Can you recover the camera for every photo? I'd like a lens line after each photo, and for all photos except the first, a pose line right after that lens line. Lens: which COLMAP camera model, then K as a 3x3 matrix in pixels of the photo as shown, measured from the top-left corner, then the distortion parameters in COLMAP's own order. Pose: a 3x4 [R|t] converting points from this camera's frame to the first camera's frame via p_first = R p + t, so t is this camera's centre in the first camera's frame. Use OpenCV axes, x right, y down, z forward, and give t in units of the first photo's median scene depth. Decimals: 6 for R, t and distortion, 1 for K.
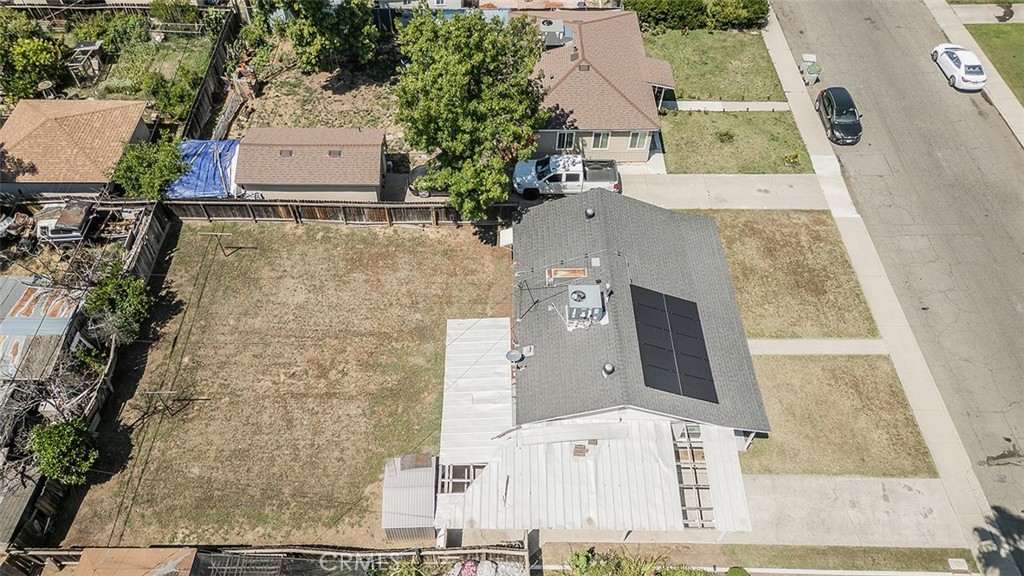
lens RADIAL K [[724.4, 0, 500.1], [0, 724.4, 286.5], [0, 0, 1]] dist [0.079097, -0.049737]
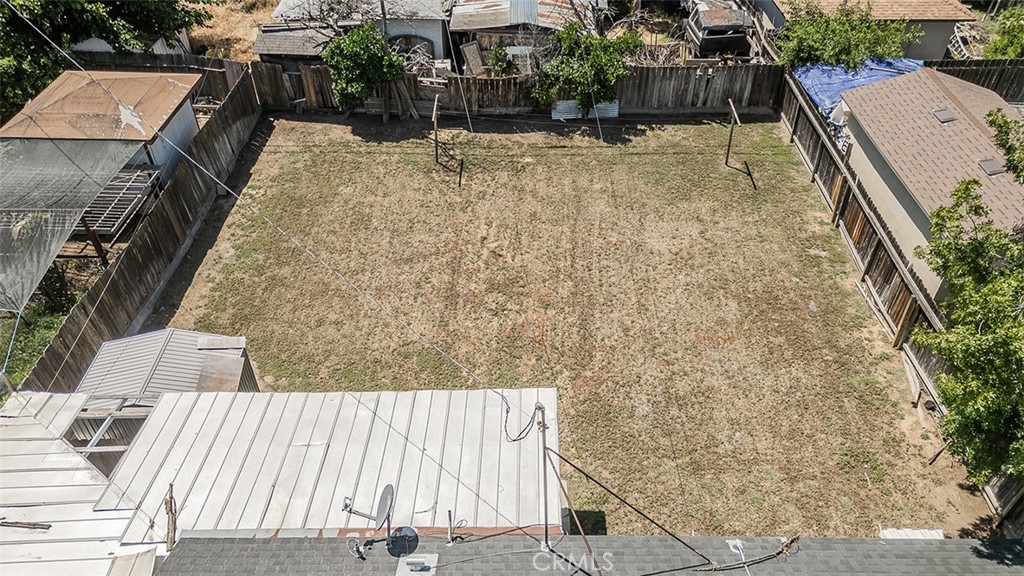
lens RADIAL K [[736.7, 0, 531.1], [0, 736.7, 289.9], [0, 0, 1]] dist [0.068208, -0.035247]
pose [[0.004989, 0.644366, -0.764701, 0.188588], [-0.783474, 0.477720, 0.397433, -0.122146], [0.621405, 0.597140, 0.507227, 0.716856]]
